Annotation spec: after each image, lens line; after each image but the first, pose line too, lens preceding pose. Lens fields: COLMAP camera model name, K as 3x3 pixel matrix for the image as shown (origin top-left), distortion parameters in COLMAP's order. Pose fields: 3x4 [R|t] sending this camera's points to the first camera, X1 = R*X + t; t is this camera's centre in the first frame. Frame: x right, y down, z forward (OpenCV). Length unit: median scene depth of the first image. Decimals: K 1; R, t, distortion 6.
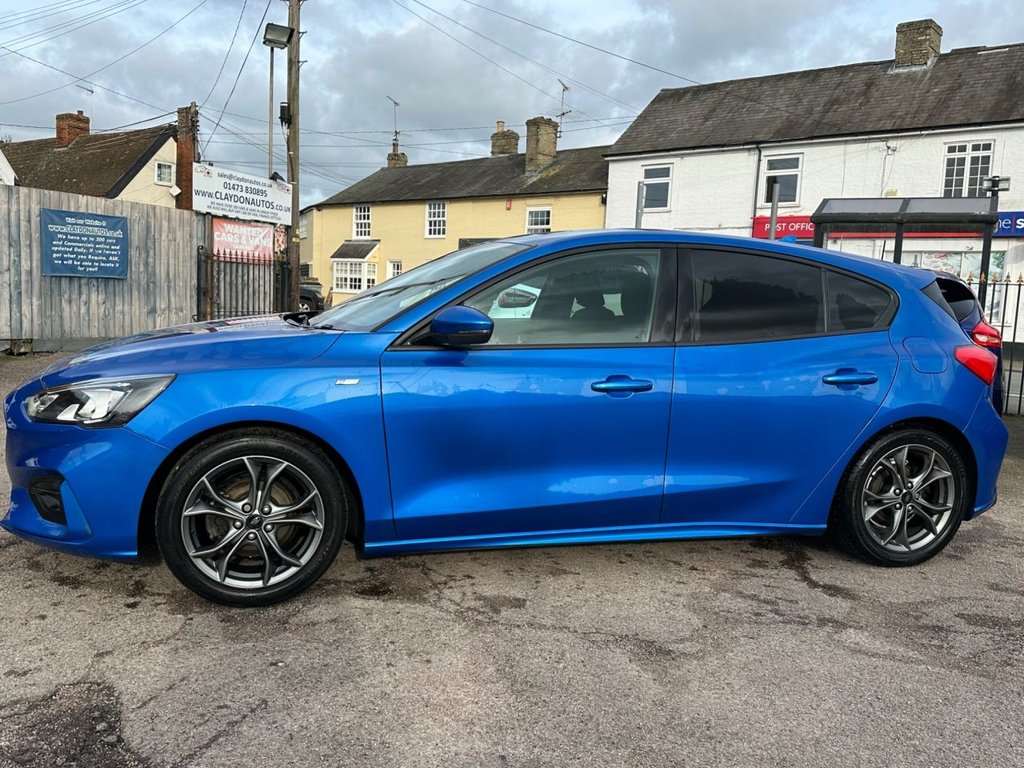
lens RADIAL K [[883.3, 0, 508.8], [0, 883.3, 392.2], [0, 0, 1]] dist [0.117224, -0.204464]
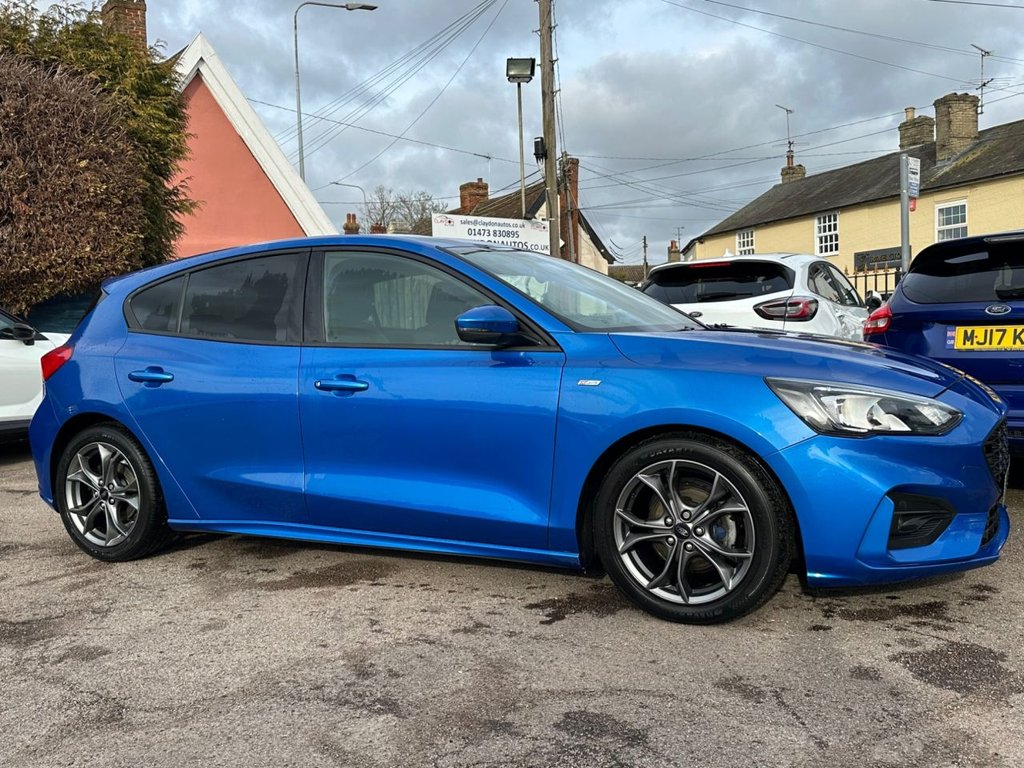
lens RADIAL K [[979.3, 0, 501.9], [0, 979.3, 388.4], [0, 0, 1]] dist [0.050203, 0.000000]
pose [[0.886719, -0.056107, -0.458892, 0.190251], [0.029996, 0.997499, -0.064001, 0.010878], [0.461335, 0.042986, 0.886184, 0.068736]]
